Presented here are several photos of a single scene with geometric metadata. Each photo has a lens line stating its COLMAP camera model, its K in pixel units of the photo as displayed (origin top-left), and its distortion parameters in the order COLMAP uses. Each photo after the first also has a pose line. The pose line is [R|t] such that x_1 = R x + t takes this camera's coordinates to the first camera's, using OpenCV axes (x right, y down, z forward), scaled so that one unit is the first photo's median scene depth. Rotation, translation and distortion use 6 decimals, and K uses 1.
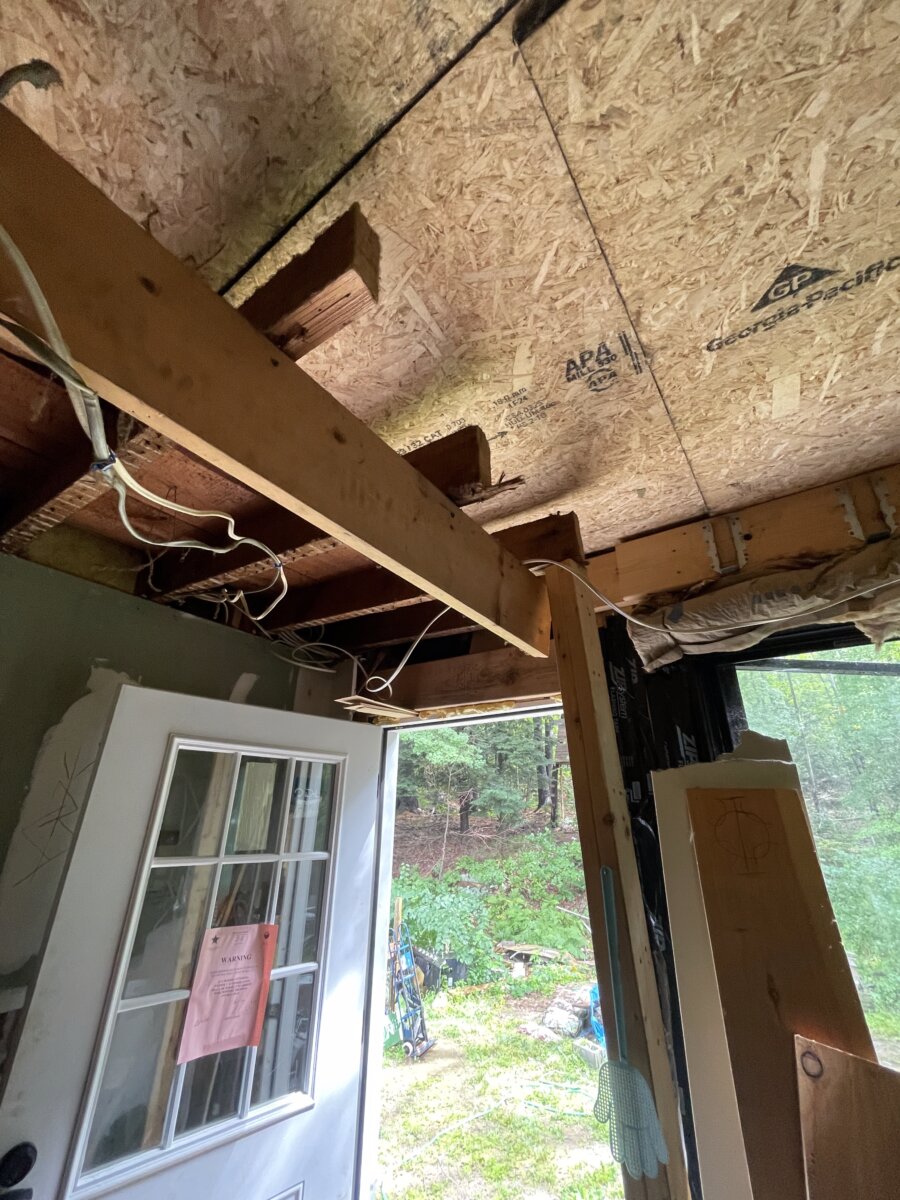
lens RADIAL K [[486.5, 0, 452.8], [0, 486.5, 598.7], [0, 0, 1]] dist [-0.000805, -0.000293]
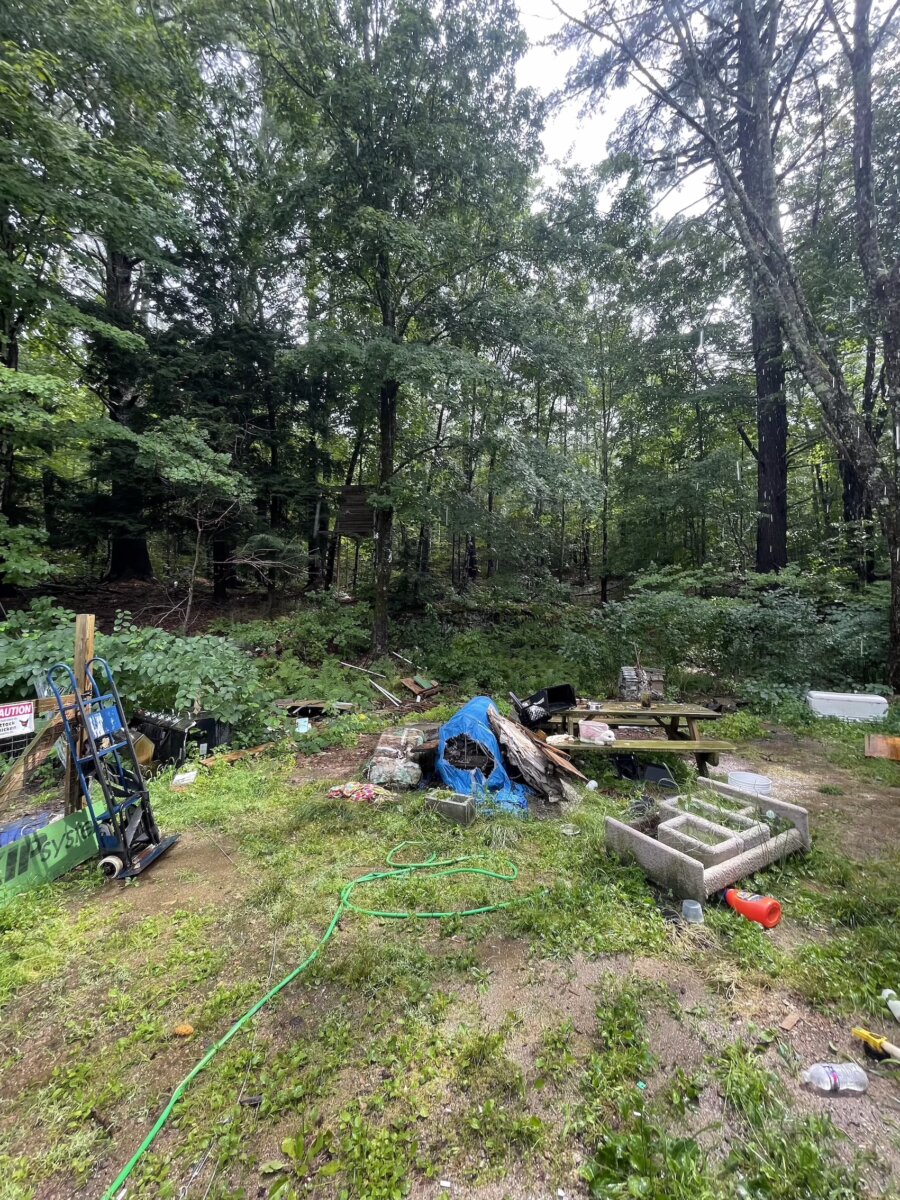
lens RADIAL K [[486.5, 0, 451.4], [0, 486.5, 597.7], [0, 0, 1]] dist [-0.000805, -0.000293]
pose [[0.887396, 0.009278, 0.460914, -0.014565], [-0.180424, 0.927037, 0.328708, 0.412081], [-0.424235, -0.374854, 0.824323, 0.504408]]
